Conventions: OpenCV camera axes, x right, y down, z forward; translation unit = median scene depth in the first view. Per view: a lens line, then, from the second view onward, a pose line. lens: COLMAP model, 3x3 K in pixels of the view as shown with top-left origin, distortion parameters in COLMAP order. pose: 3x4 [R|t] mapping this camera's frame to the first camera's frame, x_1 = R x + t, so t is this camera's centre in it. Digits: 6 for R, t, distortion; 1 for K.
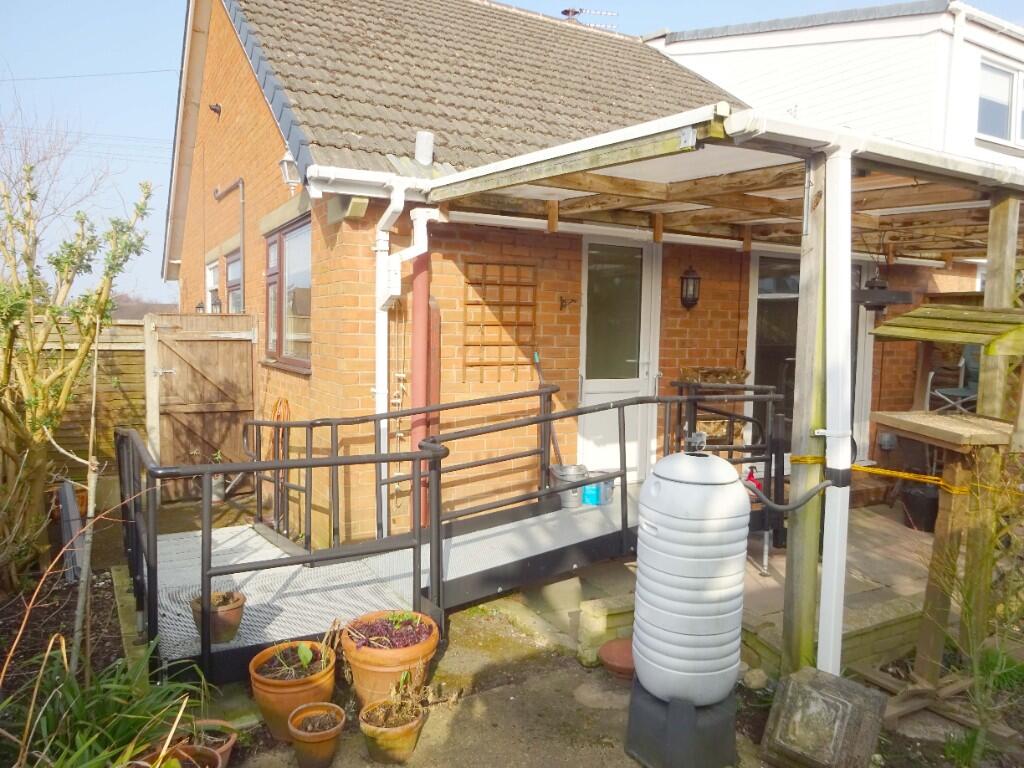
lens RADIAL K [[751.6, 0, 512.0], [0, 751.6, 384.0], [0, 0, 1]] dist [-0.004832, 0.002251]
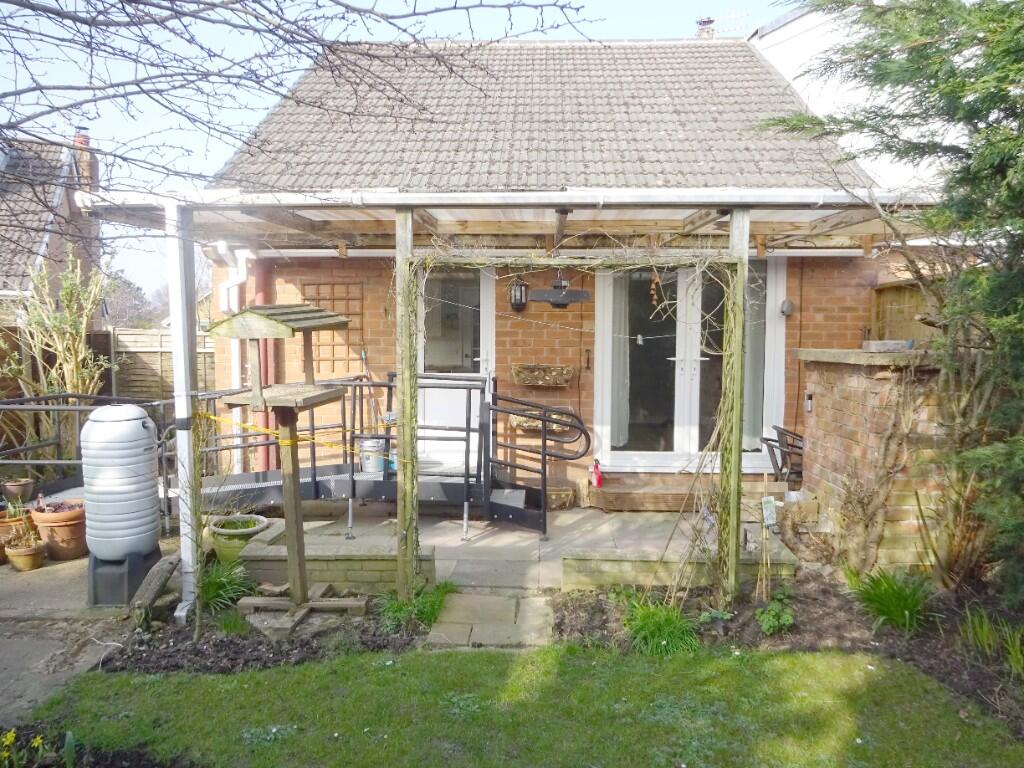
lens RADIAL K [[751.6, 0, 512.0], [0, 751.6, 384.0], [0, 0, 1]] dist [-0.004832, 0.002251]
pose [[0.858988, 0.012988, -0.511830, 0.914427], [-0.023278, 0.999635, -0.013699, 0.026788], [0.511466, 0.023682, 0.858977, 0.027774]]
